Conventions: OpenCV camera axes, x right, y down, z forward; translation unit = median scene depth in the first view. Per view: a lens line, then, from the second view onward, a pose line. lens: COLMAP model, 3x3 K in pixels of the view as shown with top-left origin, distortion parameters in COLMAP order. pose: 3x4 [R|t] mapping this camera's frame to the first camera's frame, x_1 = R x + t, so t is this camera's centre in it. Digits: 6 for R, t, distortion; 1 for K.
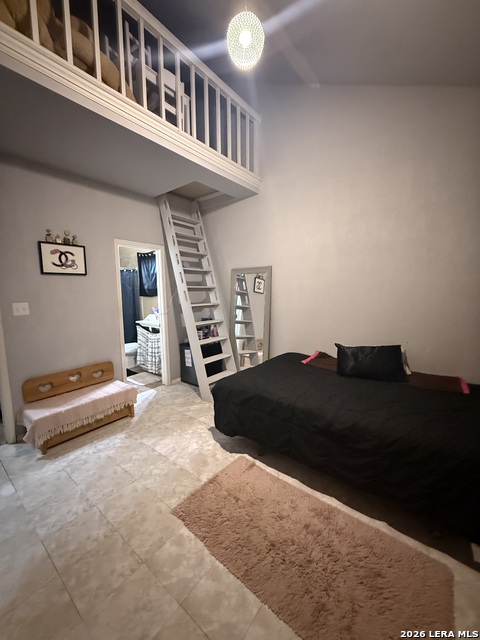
lens RADIAL K [[256.1, 0, 240.6], [0, 256.1, 320.3], [0, 0, 1]] dist [-0.002263, -0.000175]
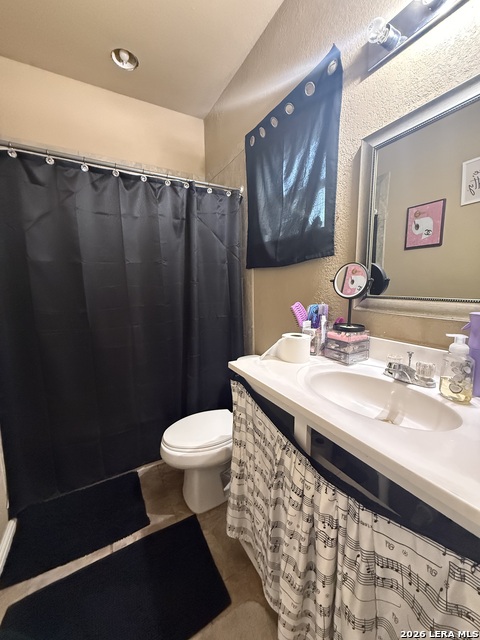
lens RADIAL K [[256.1, 0, 240.4], [0, 256.1, 319.4], [0, 0, 1]] dist [-0.002263, -0.000175]
pose [[0.928469, 0.053052, -0.367602, -0.282035], [-0.045713, 0.998544, 0.028649, -0.038218], [0.368586, -0.009796, 0.929542, 0.700834]]
